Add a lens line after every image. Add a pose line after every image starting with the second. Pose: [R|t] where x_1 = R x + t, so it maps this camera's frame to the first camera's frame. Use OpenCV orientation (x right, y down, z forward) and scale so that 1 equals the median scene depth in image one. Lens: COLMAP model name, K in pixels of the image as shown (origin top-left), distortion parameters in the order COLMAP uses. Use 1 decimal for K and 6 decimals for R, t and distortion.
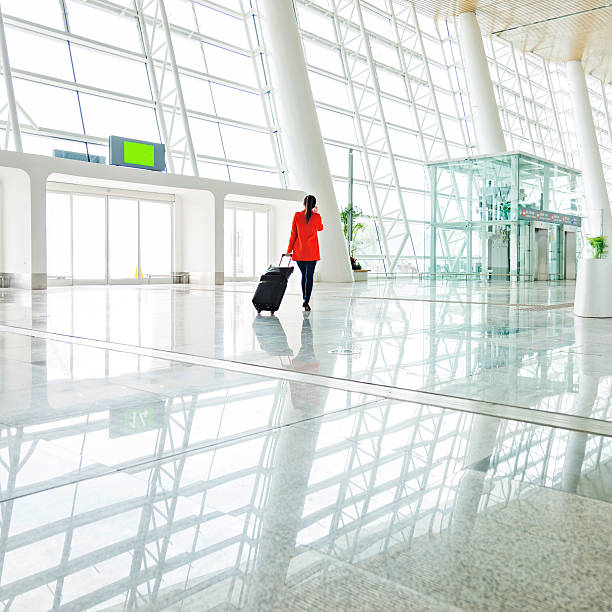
lens RADIAL K [[619.8, 0, 281.7], [0, 619.8, 287.4], [0, 0, 1]] dist [0.015060, 0.000000]
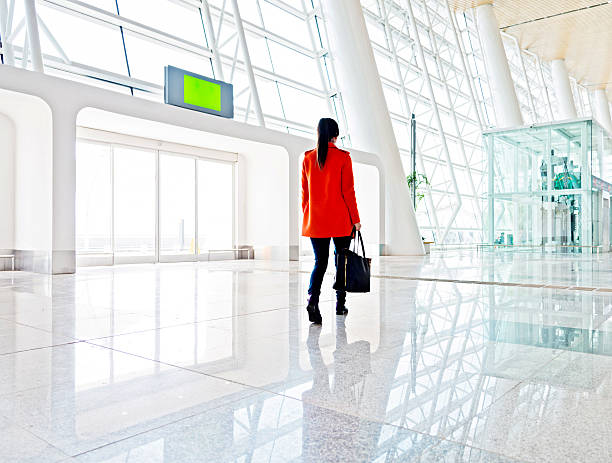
lens RADIAL K [[484.4, 0, 305.4], [0, 484.4, 237.7], [0, 0, 1]] dist [-0.007802, 0.016298]
pose [[0.998619, -0.003791, 0.052408, -0.106910], [0.005604, 0.999389, -0.034486, -0.011832], [-0.052246, 0.034732, 0.998030, 0.319705]]
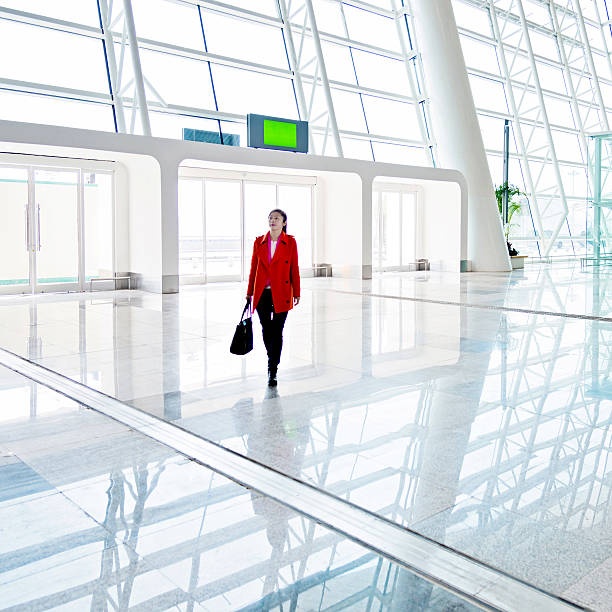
lens RADIAL K [[619.8, 0, 356.4], [0, 619.8, 261.7], [0, 0, 1]] dist [0.015060, 0.000000]
pose [[0.997747, 0.003656, -0.066989, -0.050777], [-0.002538, 0.999856, 0.016767, -0.039700], [0.067040, -0.016559, 0.997613, 0.107404]]
